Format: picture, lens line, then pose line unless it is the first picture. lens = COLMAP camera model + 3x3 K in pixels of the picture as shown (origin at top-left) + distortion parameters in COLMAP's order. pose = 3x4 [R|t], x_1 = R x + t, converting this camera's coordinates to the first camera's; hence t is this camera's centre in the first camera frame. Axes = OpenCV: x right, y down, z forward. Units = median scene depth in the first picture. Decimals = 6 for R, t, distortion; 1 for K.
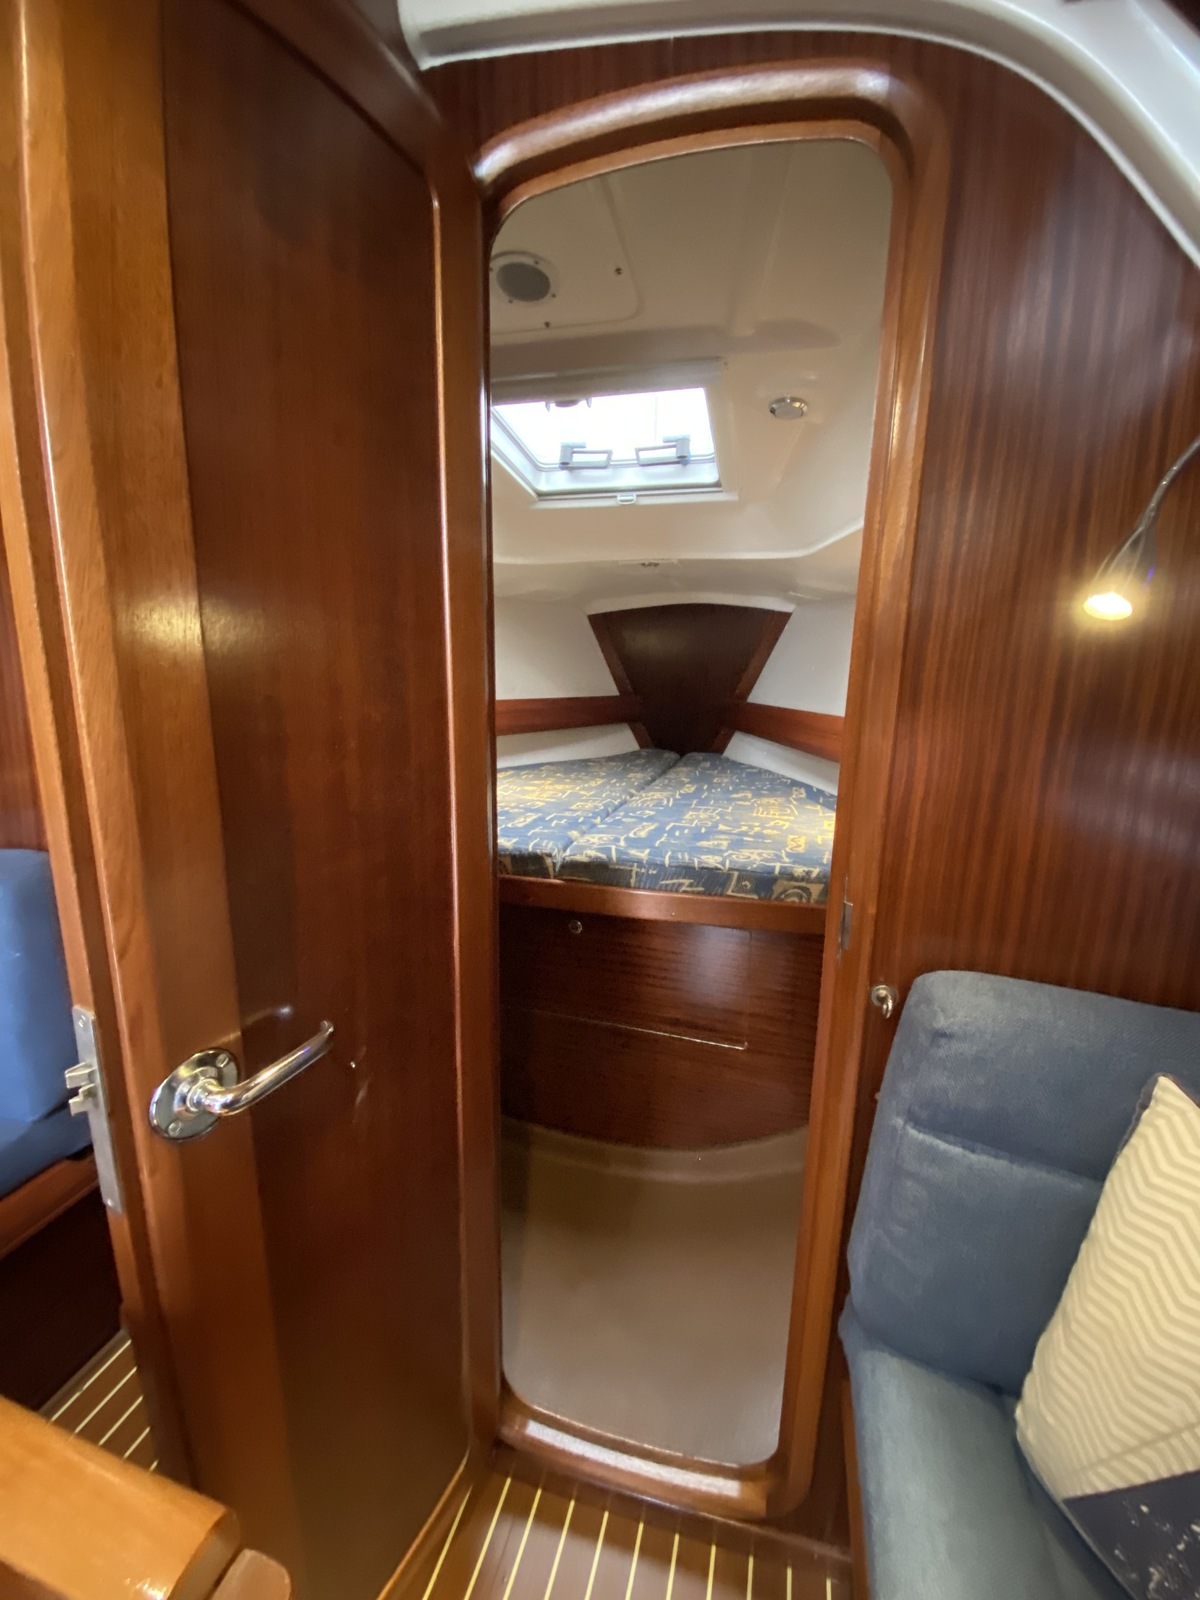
lens RADIAL K [[650.2, 0, 597.6], [0, 650.2, 805.7], [0, 0, 1]] dist [-0.001910, -0.000355]
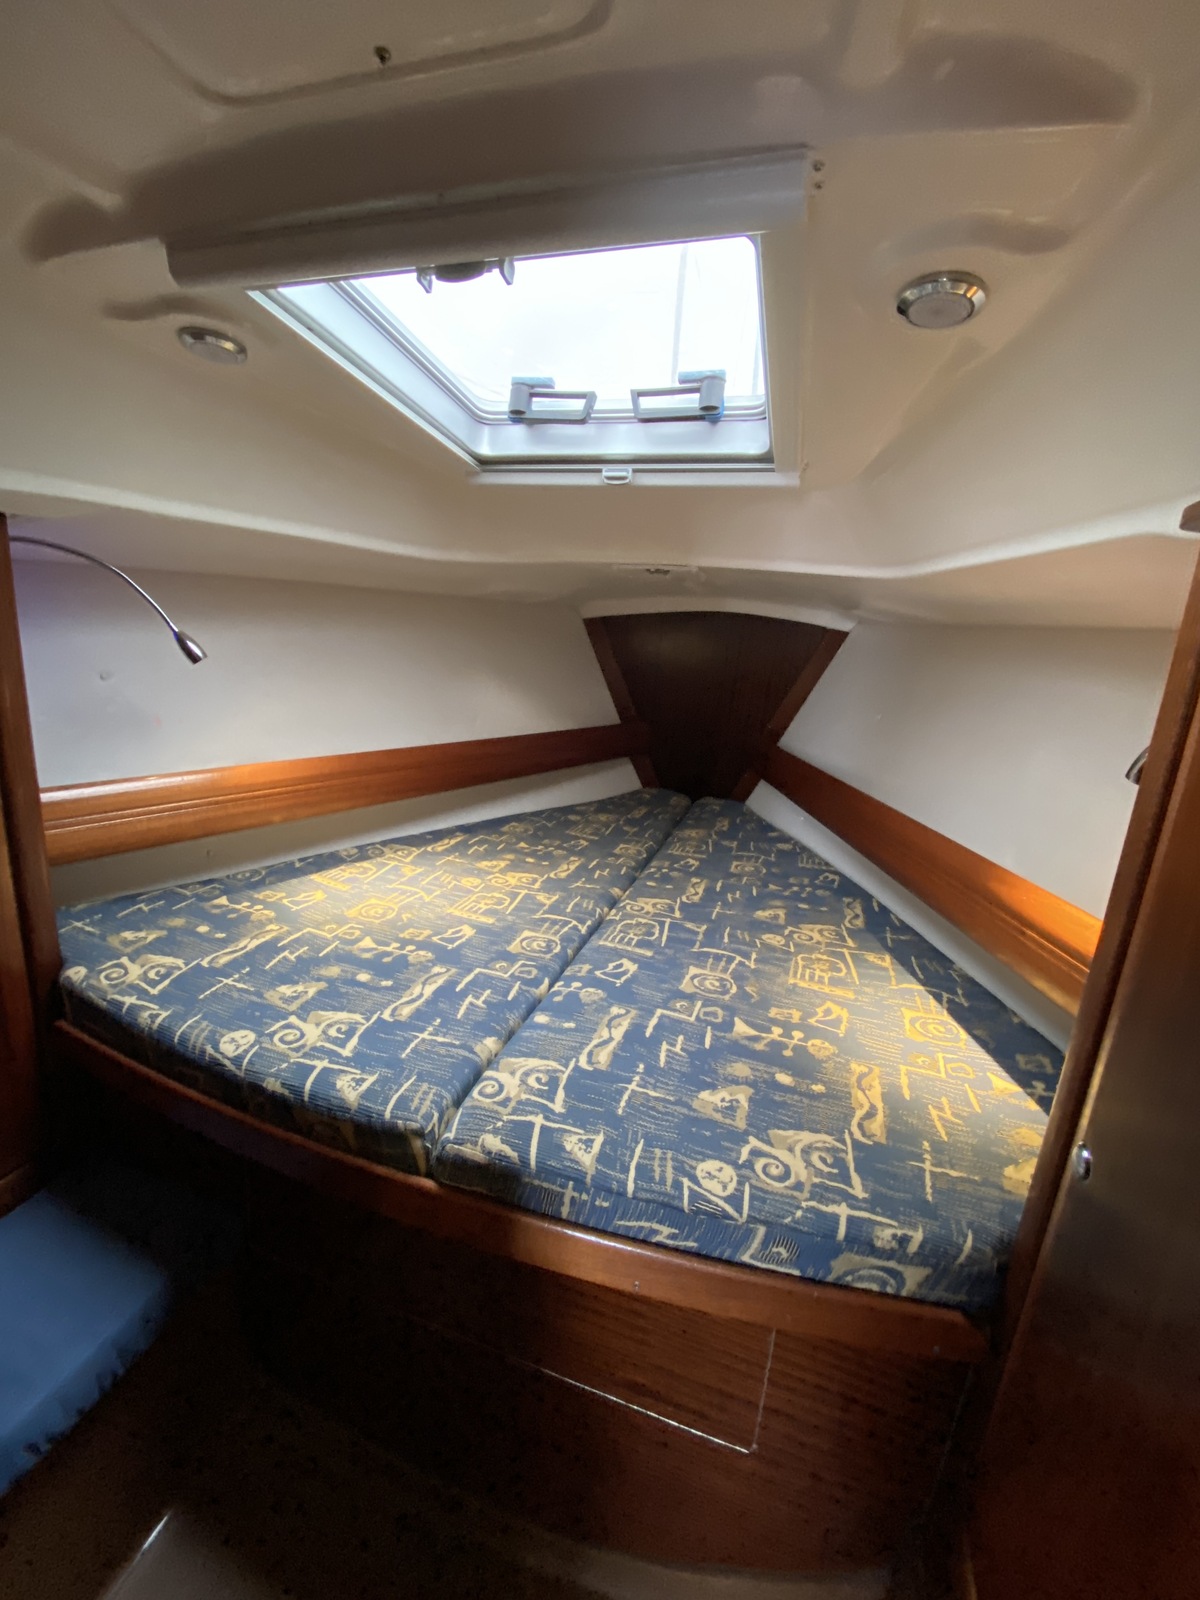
lens RADIAL K [[650.2, 0, 601.5], [0, 650.2, 792.3], [0, 0, 1]] dist [-0.001910, -0.000355]
pose [[0.998297, 0.054778, -0.020073, 0.060750], [-0.054173, 0.998095, 0.029530, -0.193624], [0.021653, -0.028392, 0.999362, 0.383435]]
